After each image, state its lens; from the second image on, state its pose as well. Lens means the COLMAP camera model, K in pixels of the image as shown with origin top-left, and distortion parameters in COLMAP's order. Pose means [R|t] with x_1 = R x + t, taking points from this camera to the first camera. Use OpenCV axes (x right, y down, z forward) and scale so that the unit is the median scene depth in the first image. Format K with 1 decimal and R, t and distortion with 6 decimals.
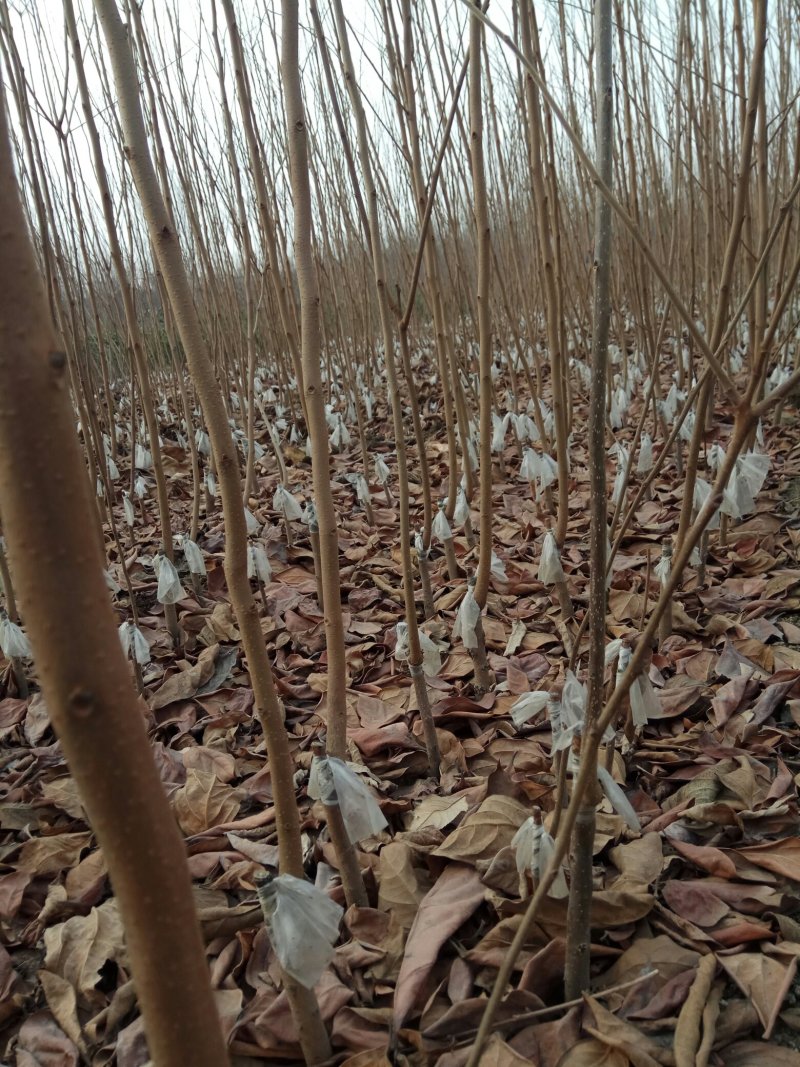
lens RADIAL K [[825.8, 0, 398.9], [0, 825.8, 533.3], [0, 0, 1]] dist [0.090052, -0.143647]
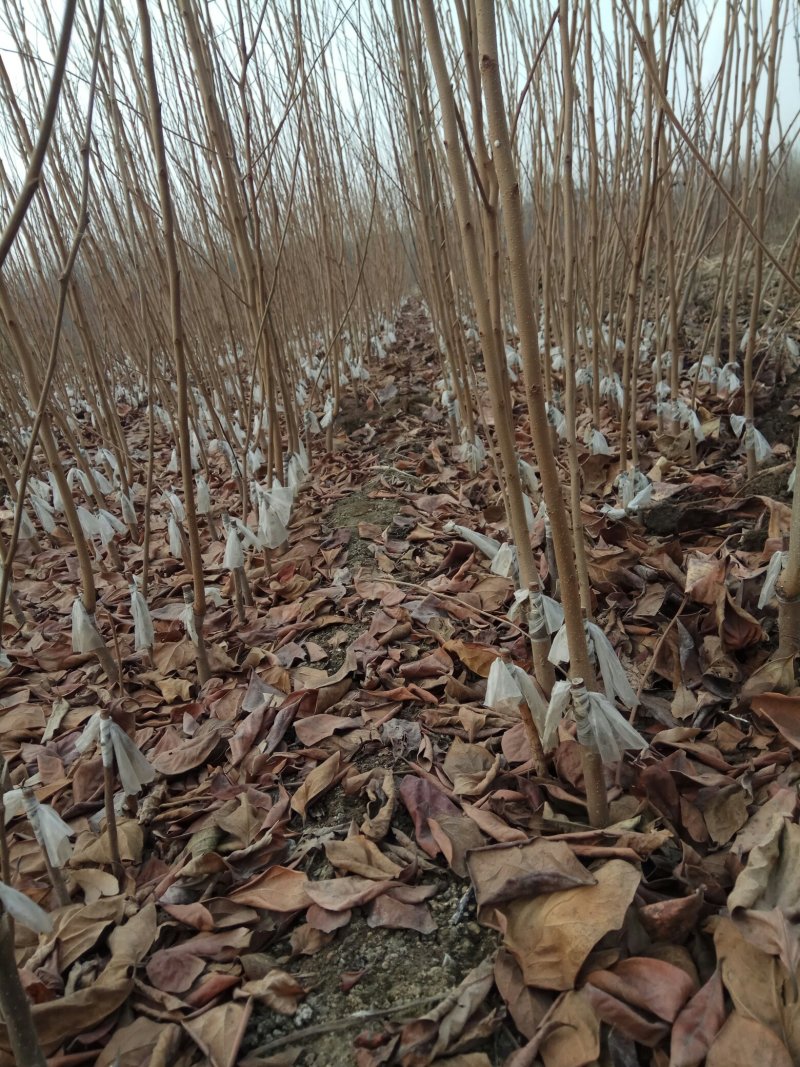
lens RADIAL K [[825.8, 0, 406.1], [0, 825.8, 527.0], [0, 0, 1]] dist [0.090052, -0.143647]
pose [[0.893138, -0.156138, 0.421812, 0.162091], [0.177851, 0.983980, -0.012350, -0.003622], [-0.413126, 0.086050, 0.906599, -0.024416]]
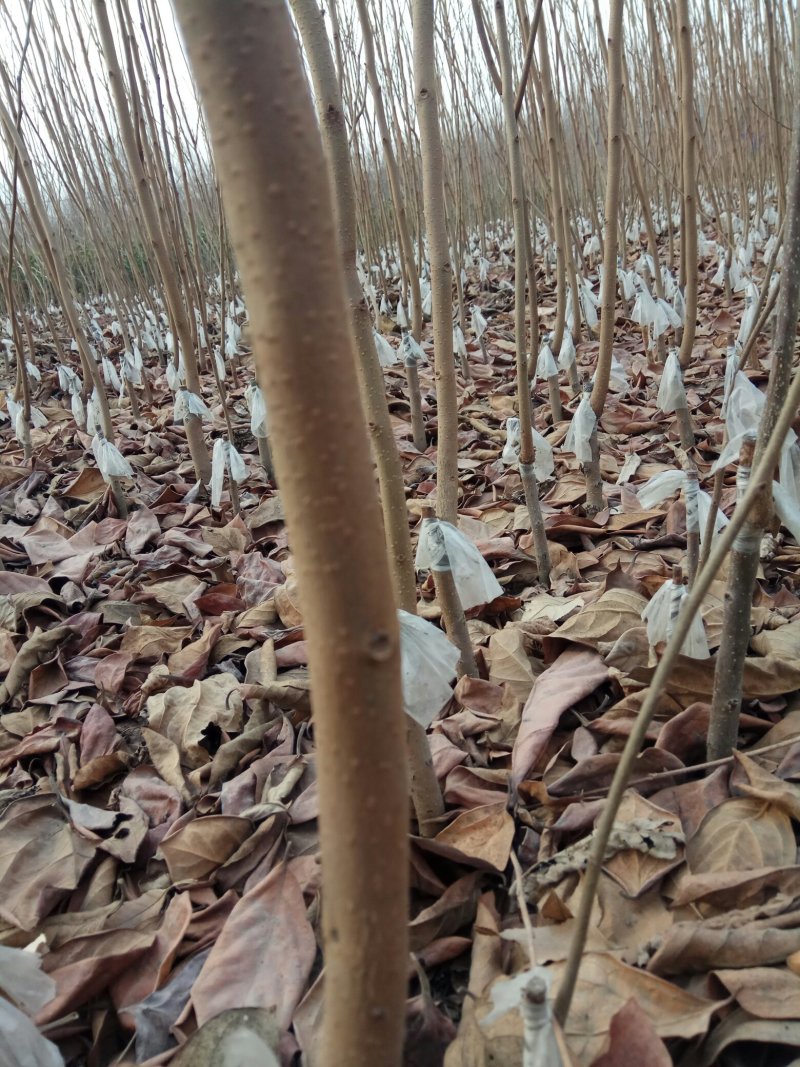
lens RADIAL K [[825.8, 0, 390.0], [0, 825.8, 531.7], [0, 0, 1]] dist [0.090052, -0.143647]
pose [[0.993676, 0.016938, -0.110999, -0.024873], [-0.004973, 0.994225, 0.107200, 0.123382], [0.112173, -0.105970, 0.988022, 0.060087]]
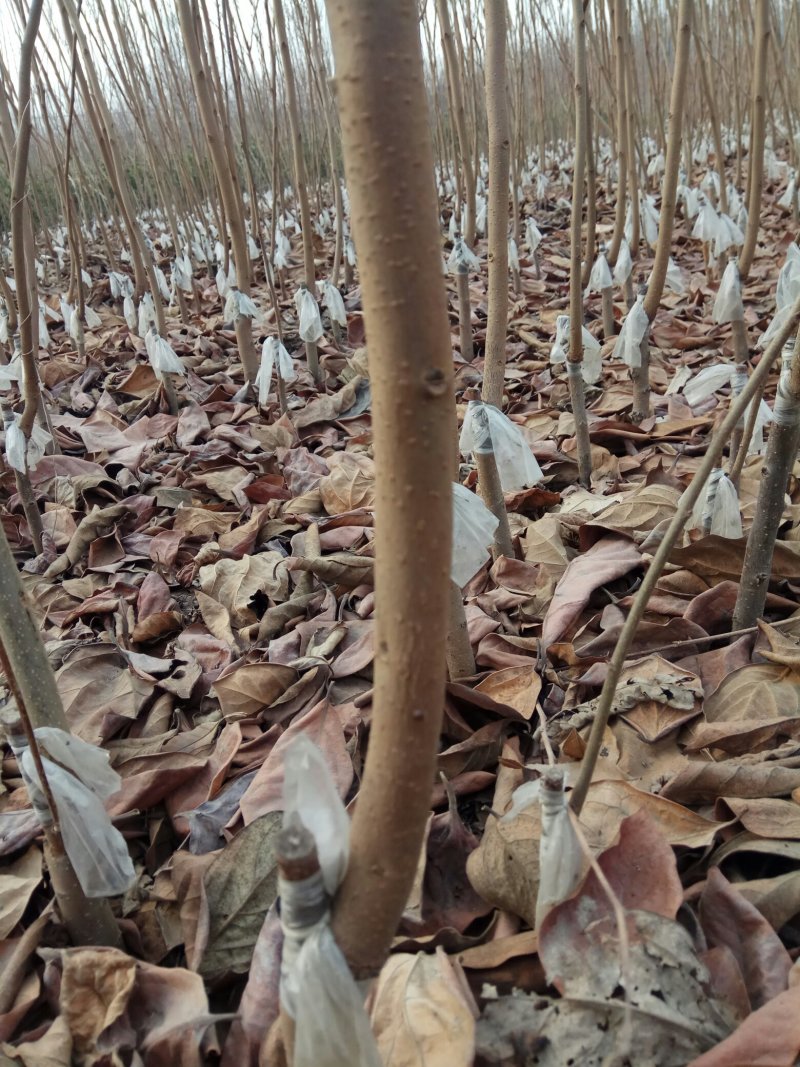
lens RADIAL K [[825.8, 0, 387.0], [0, 825.8, 537.4], [0, 0, 1]] dist [0.090052, -0.143647]
pose [[0.985004, 0.070502, -0.157470, -0.023566], [-0.039037, 0.980102, 0.194620, 0.161030], [0.168057, -0.185554, 0.968156, 0.031183]]
